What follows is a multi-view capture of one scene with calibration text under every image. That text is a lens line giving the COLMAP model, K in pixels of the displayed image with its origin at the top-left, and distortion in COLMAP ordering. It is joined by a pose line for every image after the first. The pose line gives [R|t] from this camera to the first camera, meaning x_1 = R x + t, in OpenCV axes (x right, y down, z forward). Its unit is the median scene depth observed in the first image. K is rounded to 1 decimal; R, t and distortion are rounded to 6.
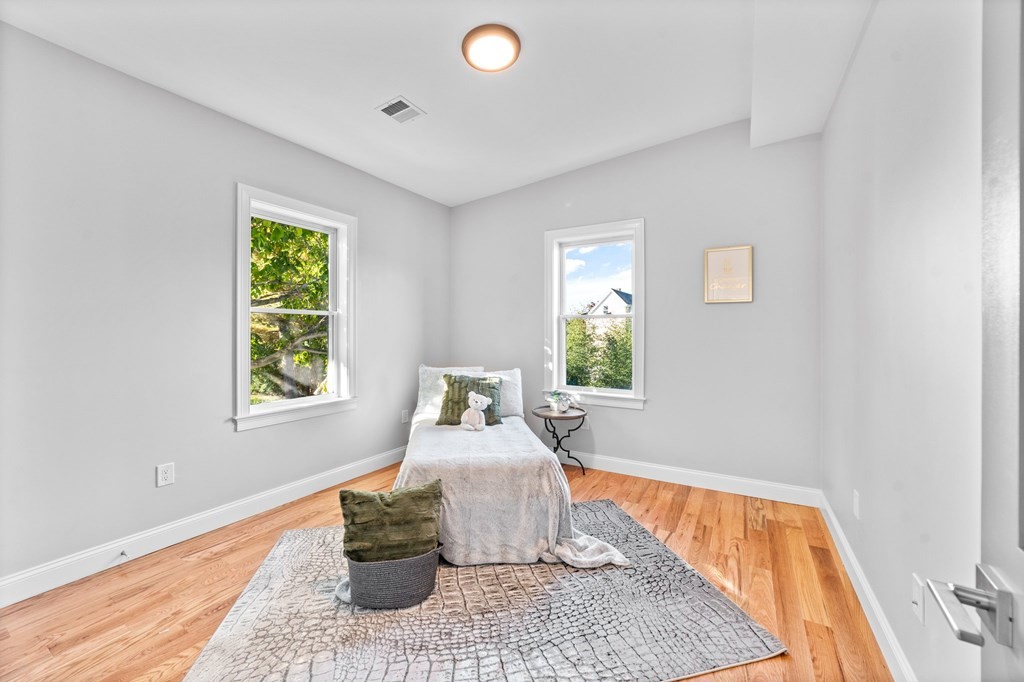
lens RADIAL K [[400.0, 0, 502.3], [0, 400.0, 341.8], [0, 0, 1]] dist [-0.027194, 0.010285]
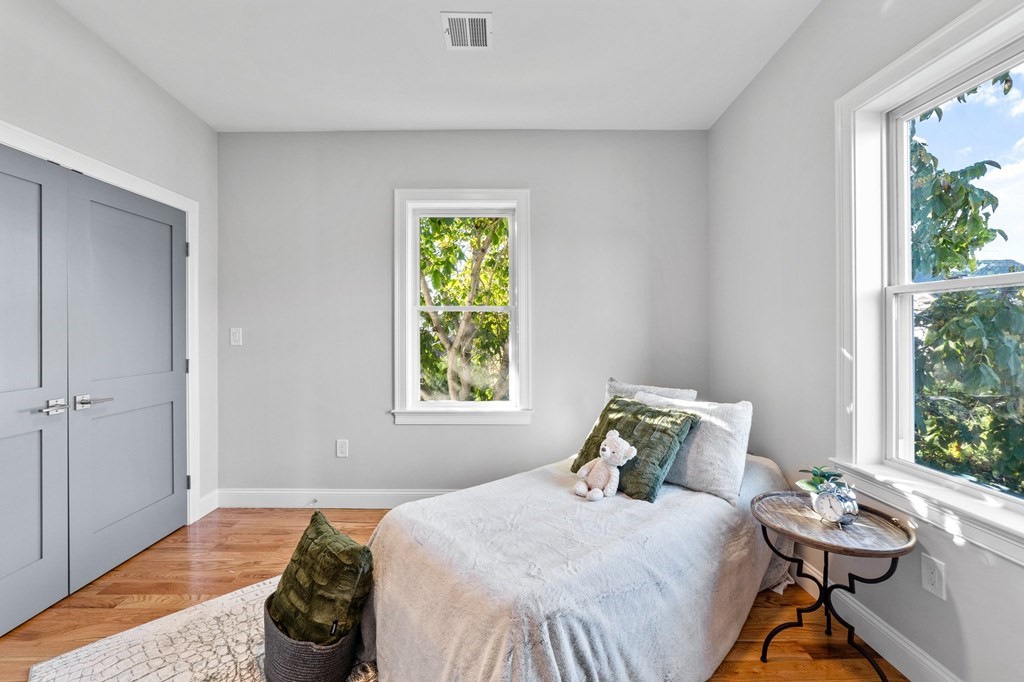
lens RADIAL K [[423.9, 0, 510.6], [0, 423.9, 332.9], [0, 0, 1]] dist [-0.025705, 0.000253]
pose [[0.522876, 0.002476, -0.852405, 0.371413], [-0.014258, 0.999881, -0.005842, -0.013111], [0.852290, 0.015209, 0.522849, 0.541072]]
